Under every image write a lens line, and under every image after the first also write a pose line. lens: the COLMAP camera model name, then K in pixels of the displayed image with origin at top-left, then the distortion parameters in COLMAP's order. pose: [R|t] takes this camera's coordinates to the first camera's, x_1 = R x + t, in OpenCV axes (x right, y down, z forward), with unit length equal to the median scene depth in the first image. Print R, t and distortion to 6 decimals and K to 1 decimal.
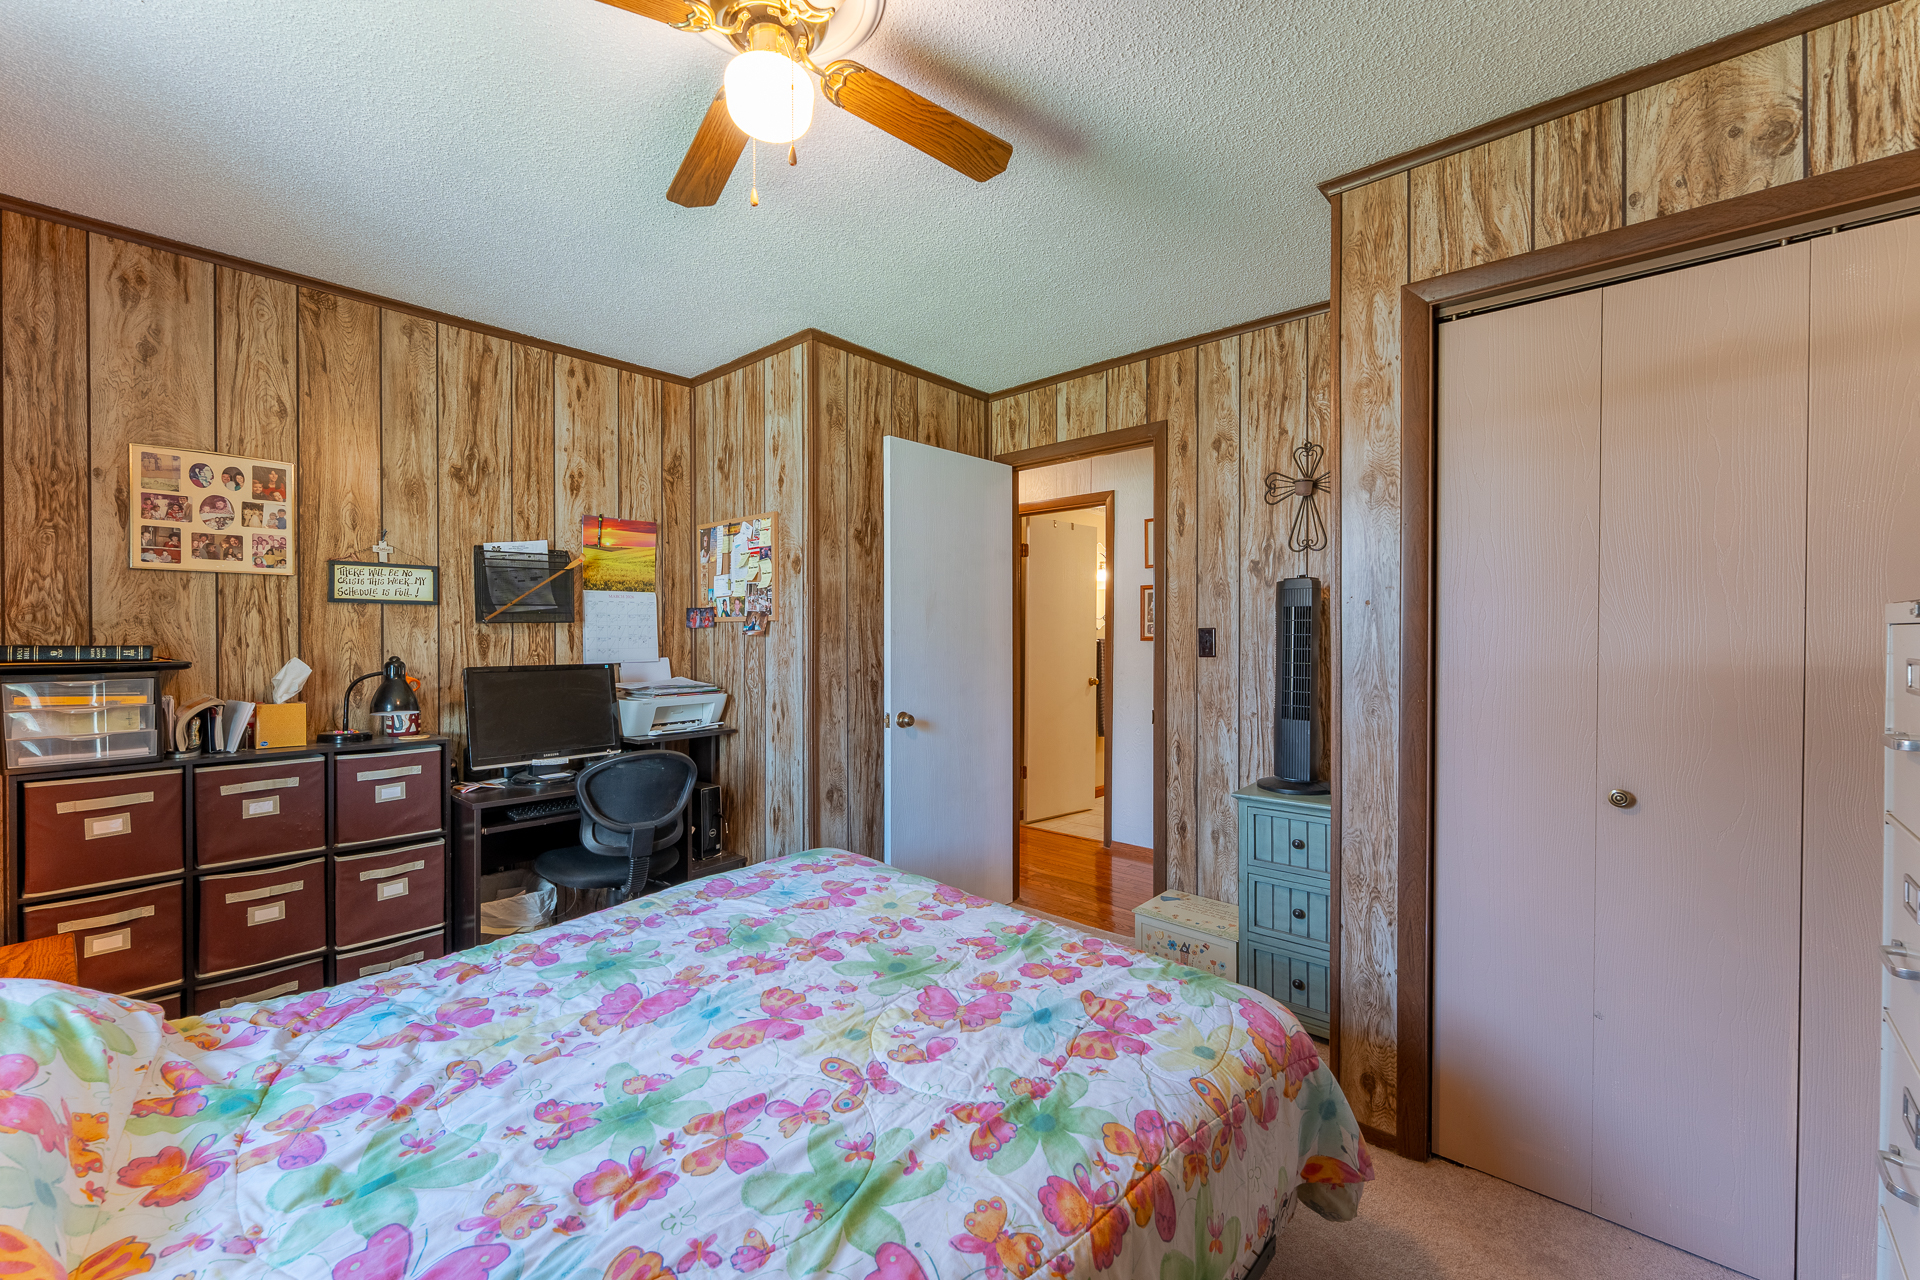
lens RADIAL K [[764.8, 0, 962.0], [0, 764.8, 639.8], [0, 0, 1]] dist [0.000840, -0.000105]
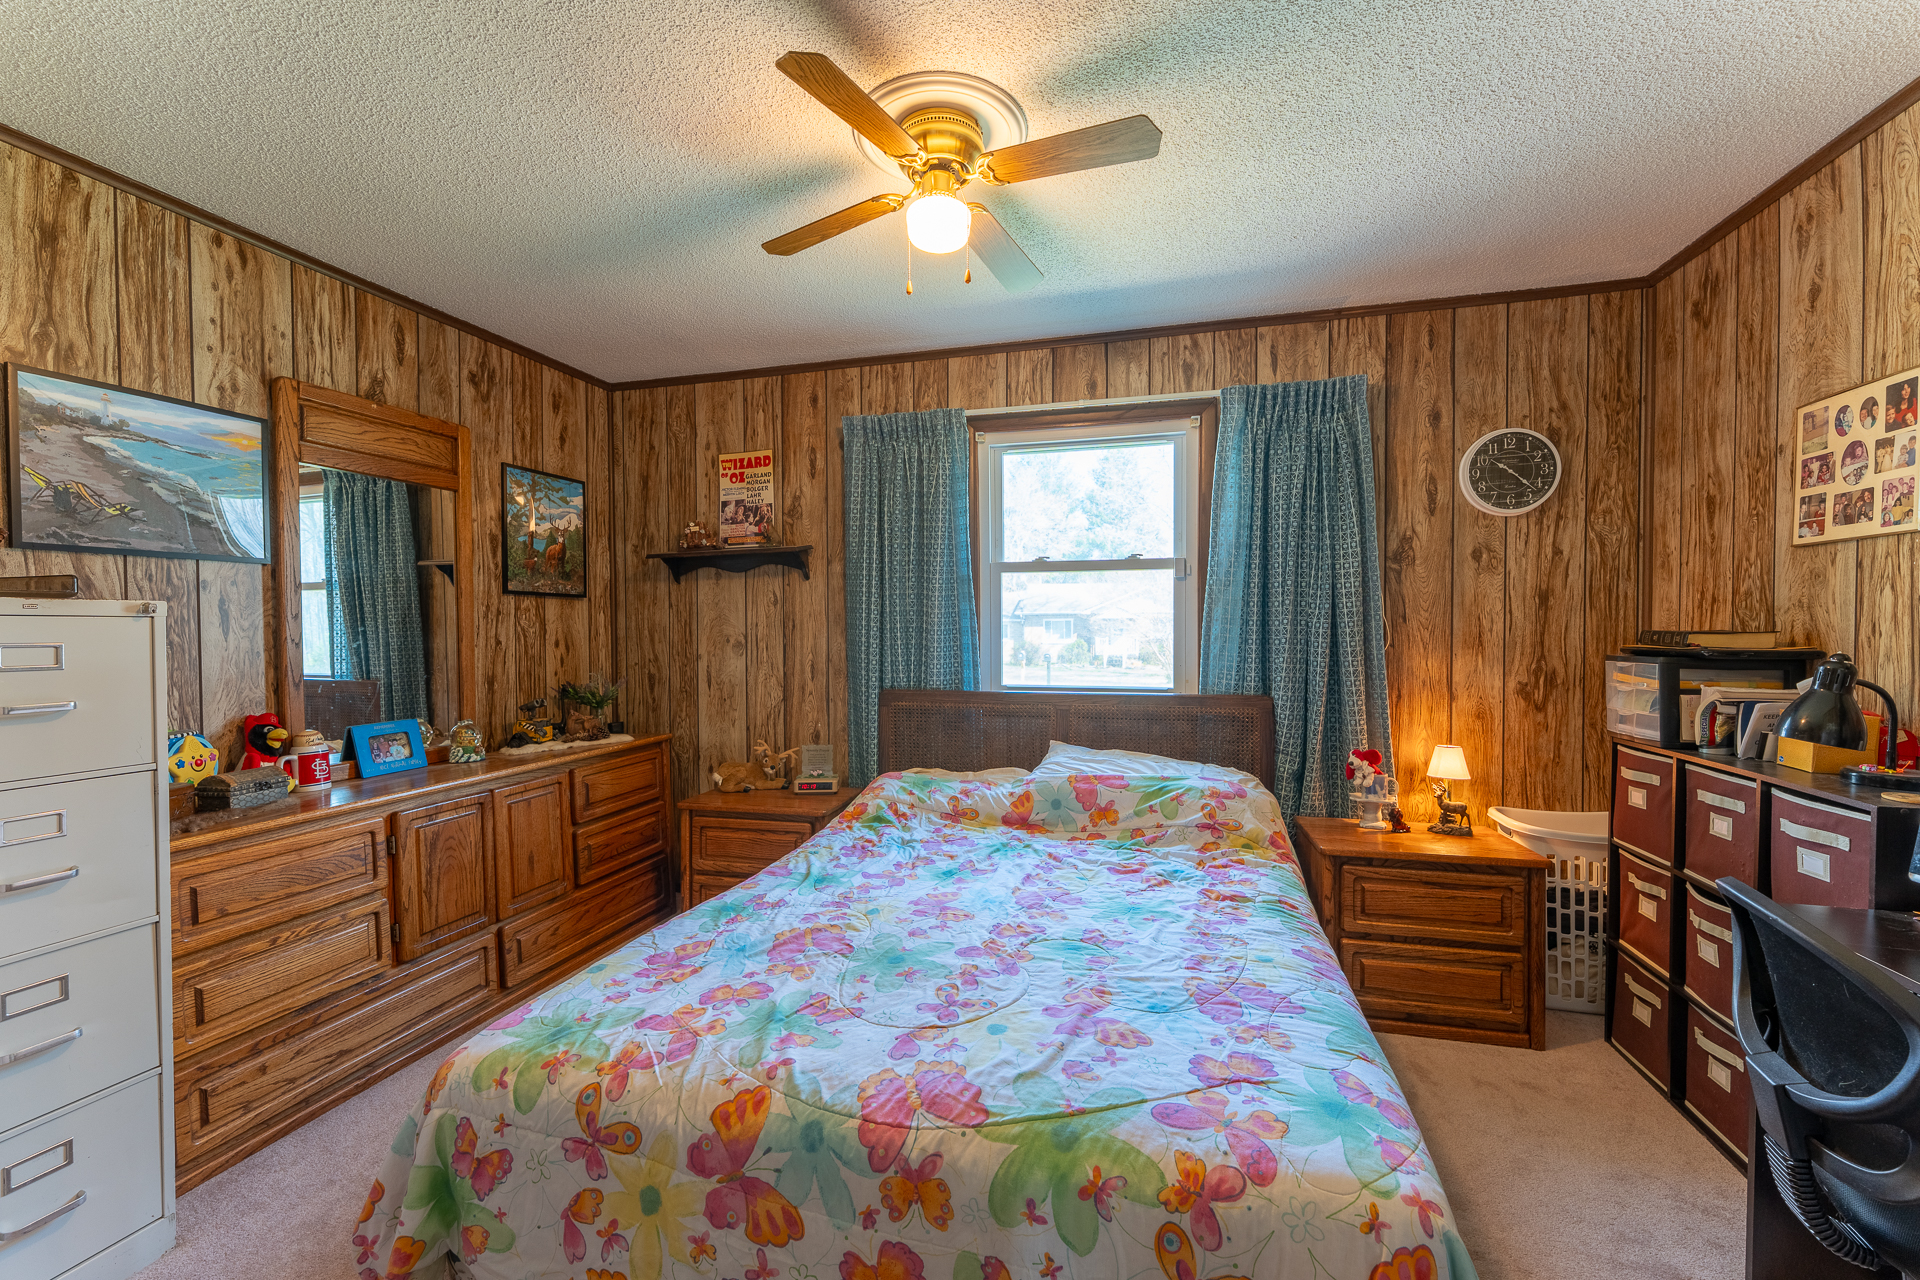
lens RADIAL K [[764.8, 0, 962.0], [0, 764.8, 639.8], [0, 0, 1]] dist [0.000840, -0.000105]
pose [[-0.892581, 0.010527, -0.450765, 0.192472], [-0.000107, 0.999722, 0.023559, -0.004918], [0.450888, 0.021076, -0.892332, 1.313447]]
